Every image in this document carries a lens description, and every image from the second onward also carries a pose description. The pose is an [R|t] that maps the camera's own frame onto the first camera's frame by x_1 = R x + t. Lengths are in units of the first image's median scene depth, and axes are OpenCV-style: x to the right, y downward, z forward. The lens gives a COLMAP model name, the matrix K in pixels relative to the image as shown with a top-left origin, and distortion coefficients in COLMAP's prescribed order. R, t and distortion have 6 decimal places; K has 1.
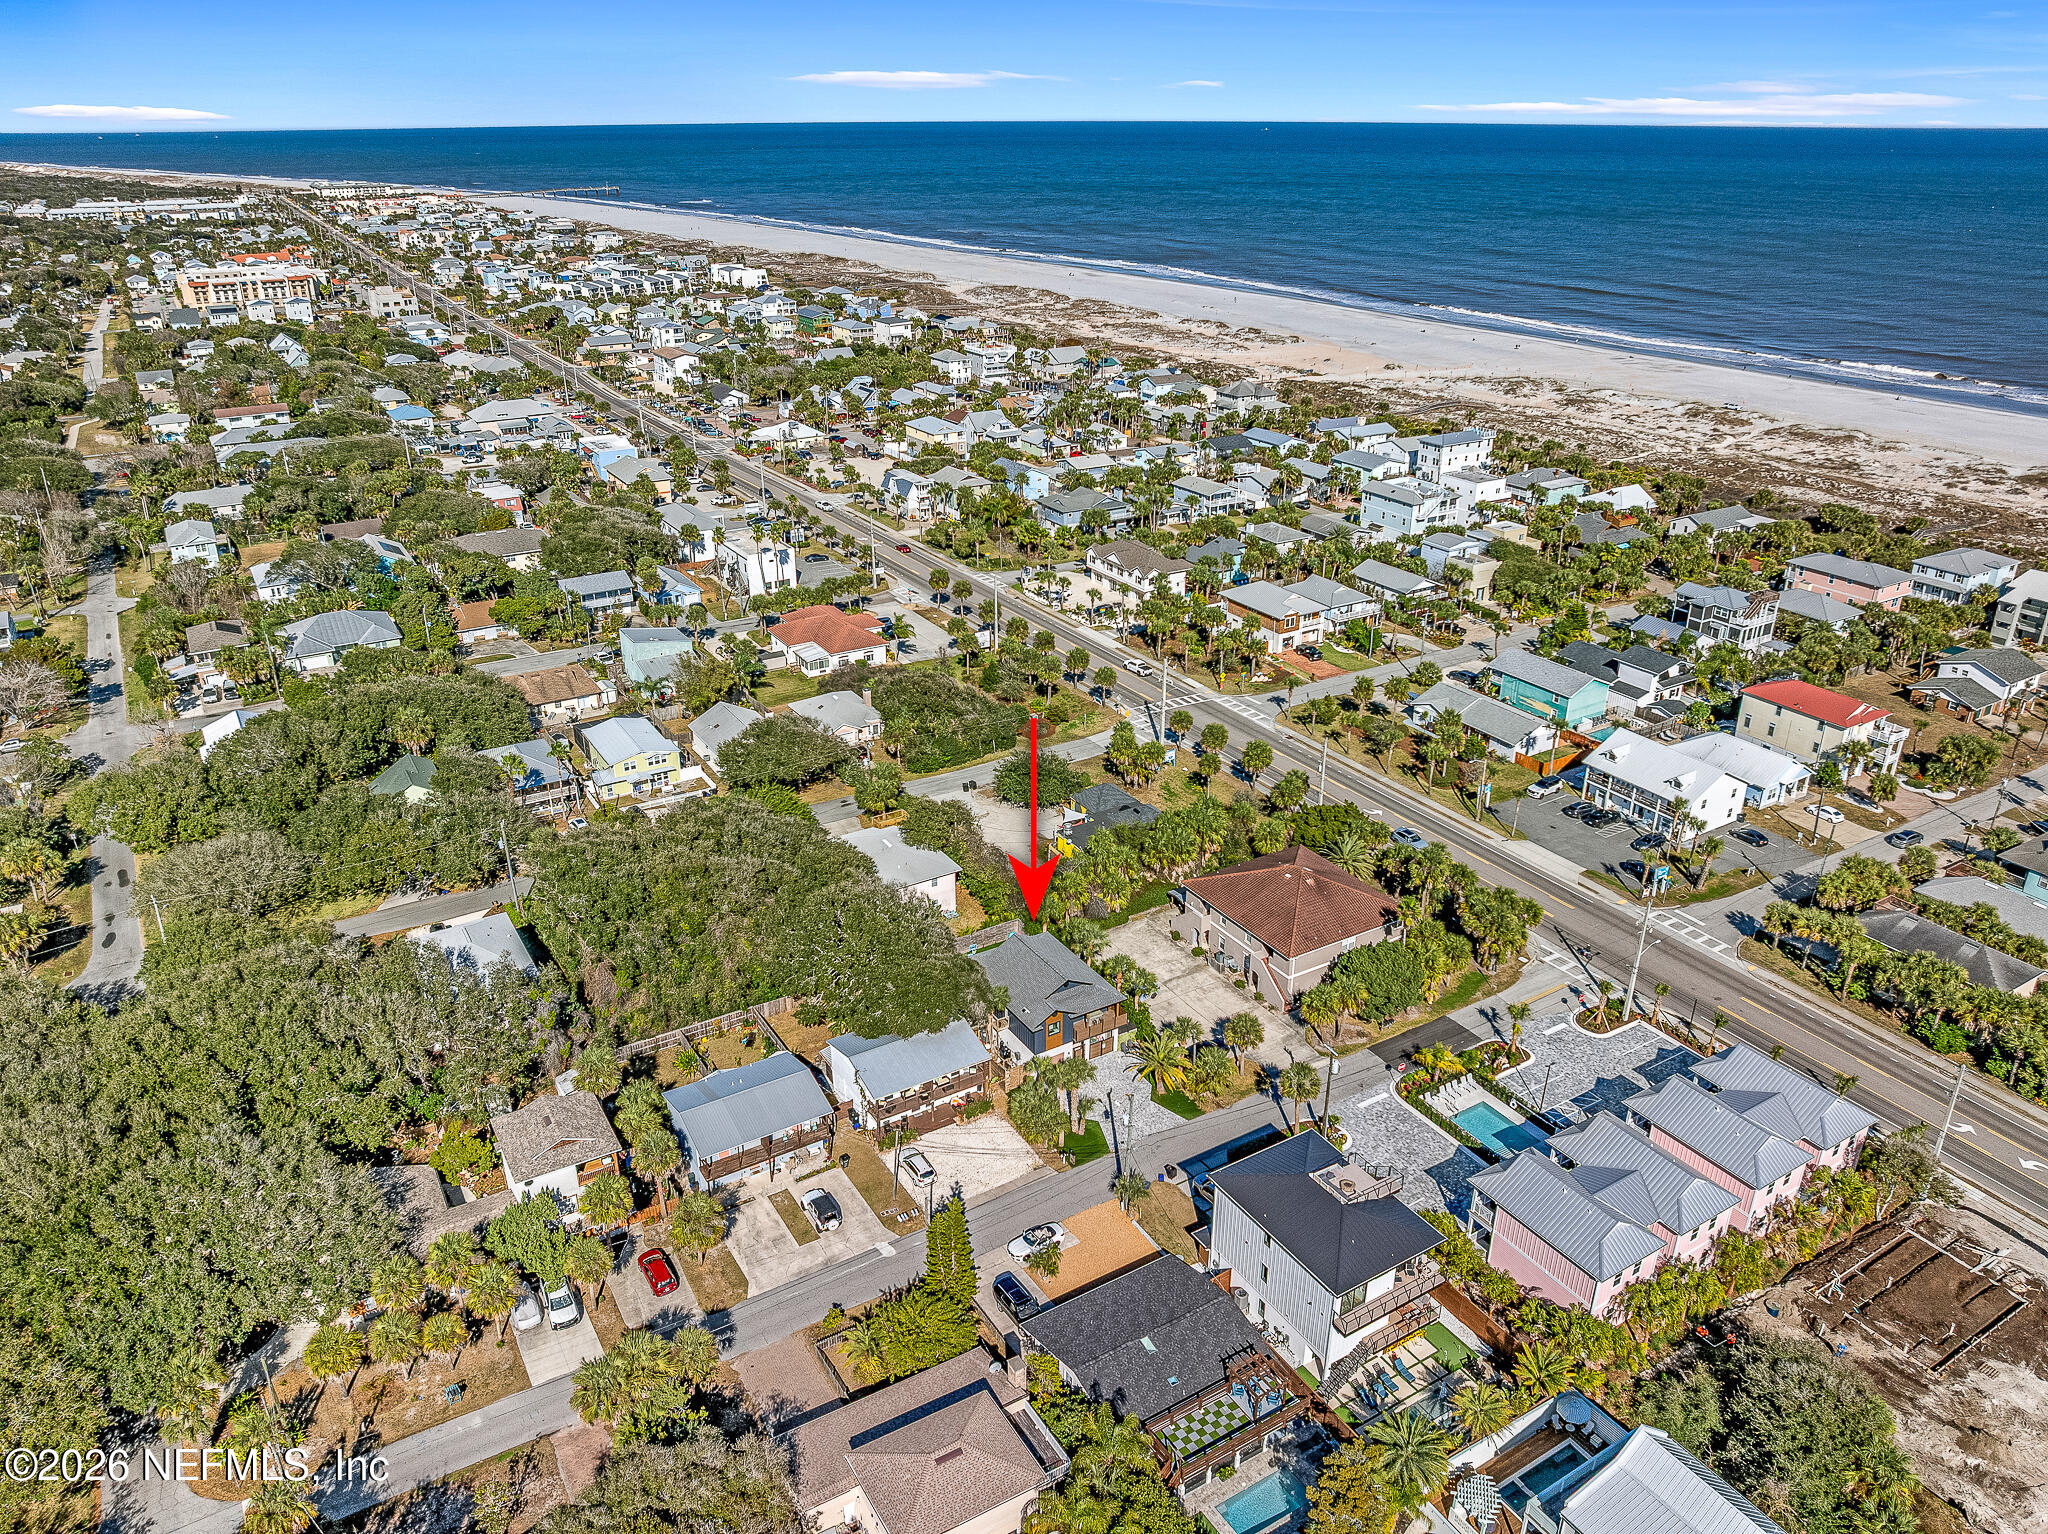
lens RADIAL K [[1432.8, 0, 1030.9], [0, 1432.8, 764.8], [0, 0, 1]] dist [-0.038582, -0.003764]
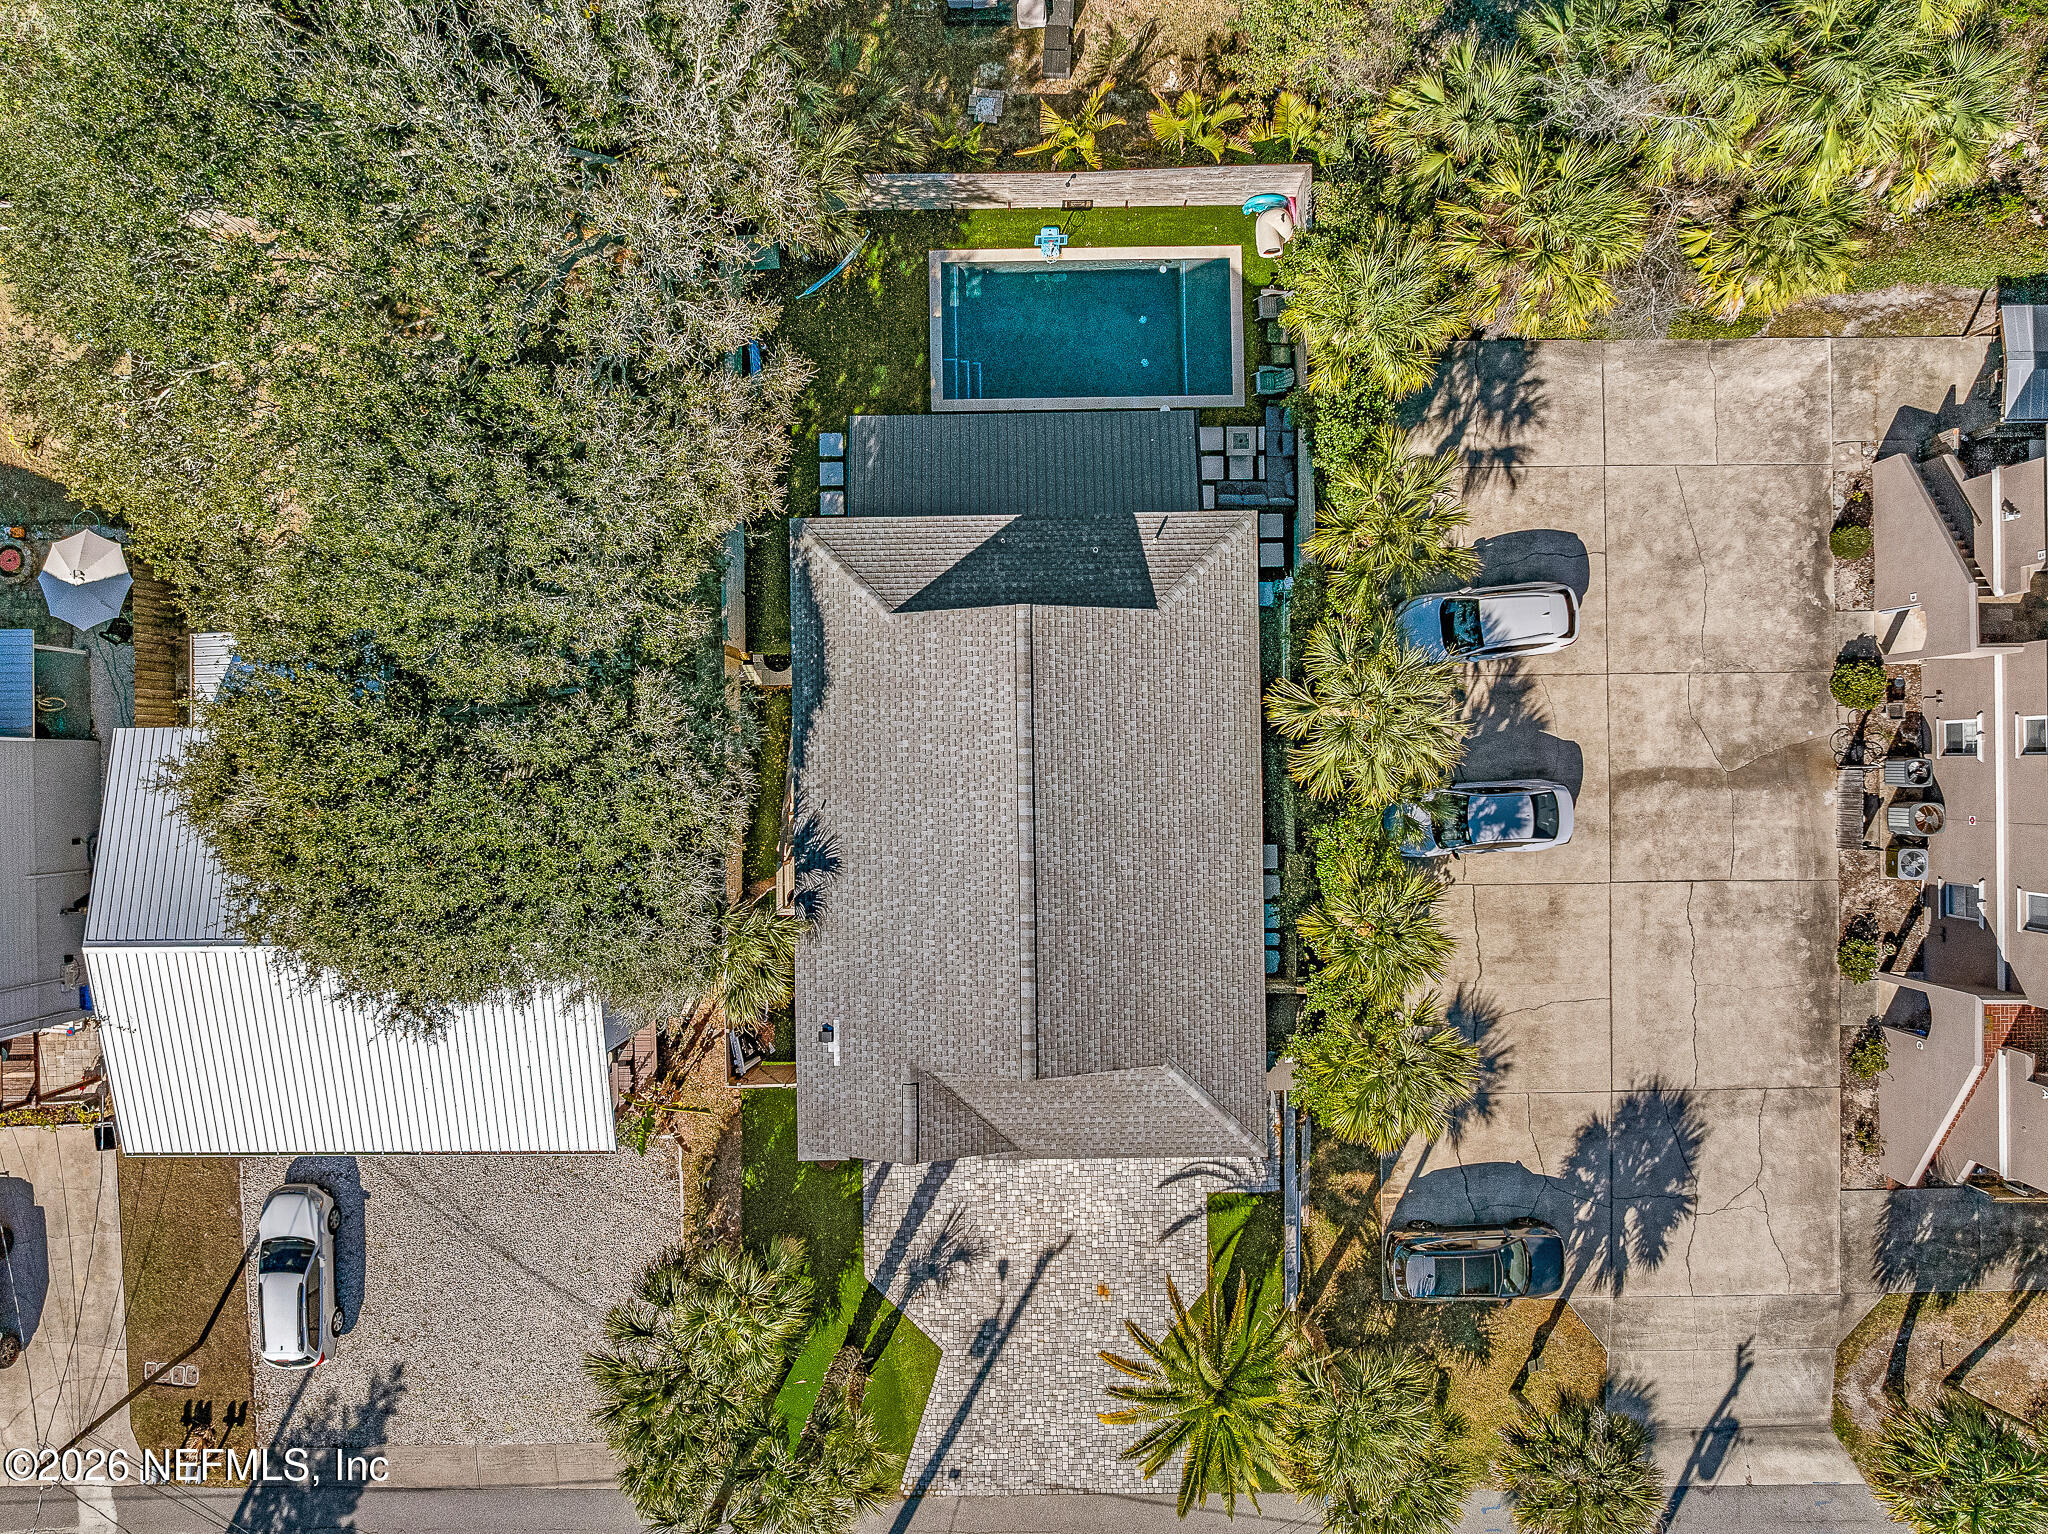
lens RADIAL K [[1432.8, 0, 1030.9], [0, 1432.8, 764.8], [0, 0, 1]] dist [-0.038582, -0.003764]
pose [[0.862904, 0.505296, -0.008538, 0.002002], [-0.201941, 0.360248, 0.910737, -0.036266], [0.463268, -0.784154, 0.412899, 0.525706]]
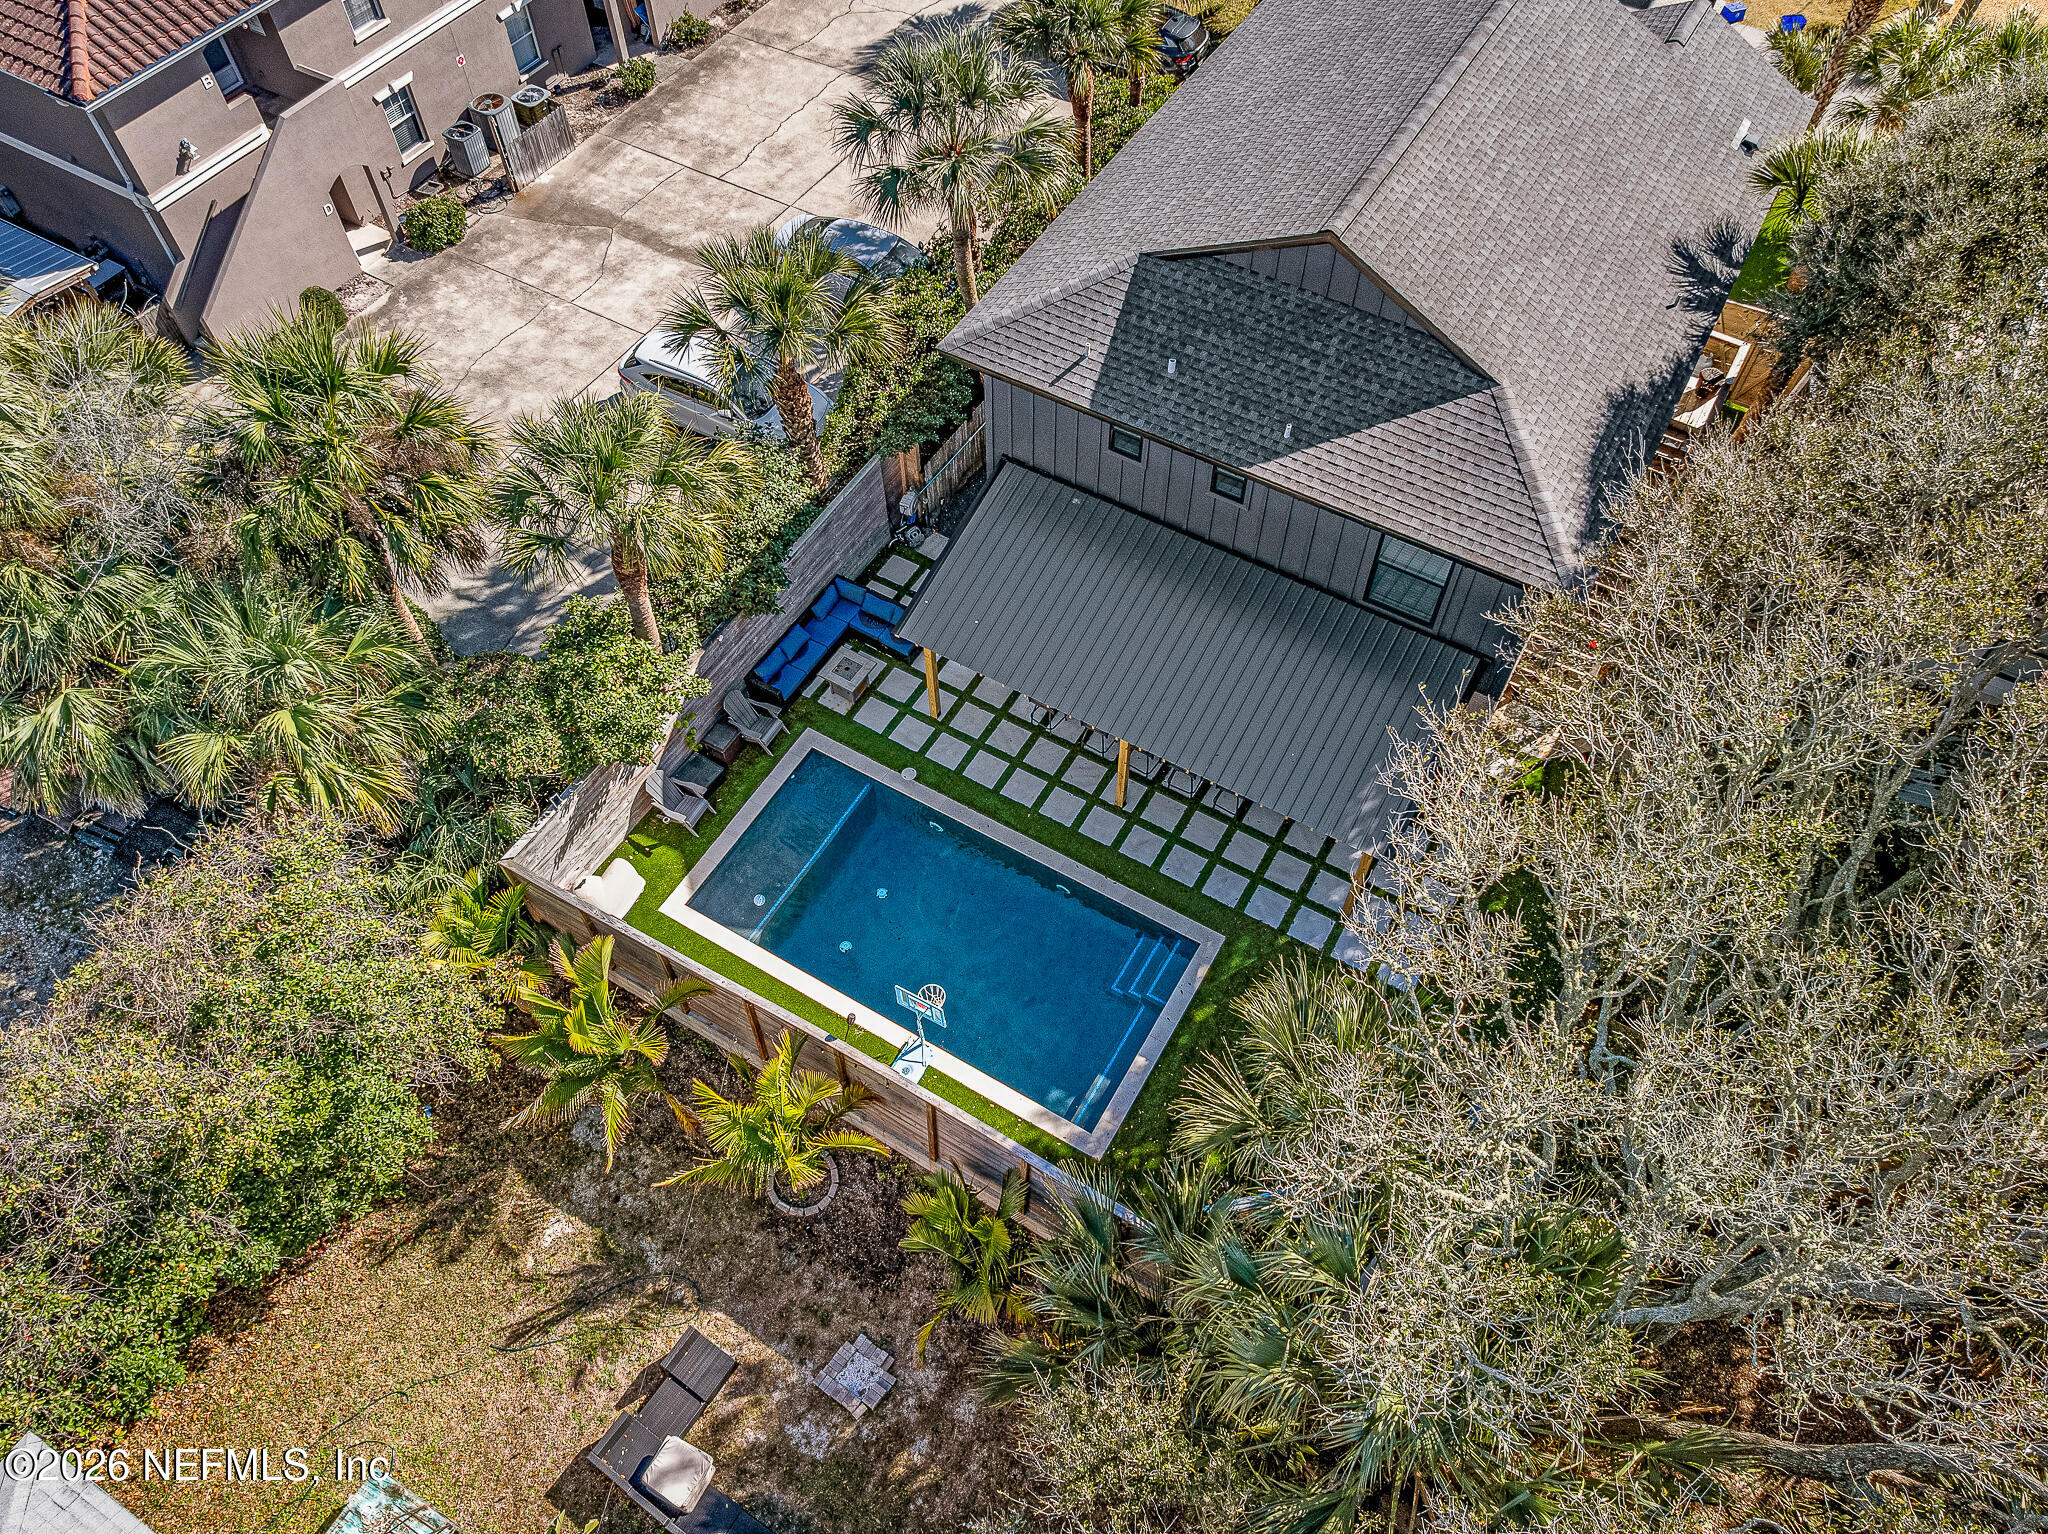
lens RADIAL K [[1432.8, 0, 1030.9], [0, 1432.8, 764.8], [0, 0, 1]] dist [-0.038582, -0.003764]
pose [[-0.477492, -0.728073, 0.491844, -0.060997], [0.361037, 0.347758, 0.865284, 0.002620], [-0.801033, 0.590740, 0.096810, 0.610103]]
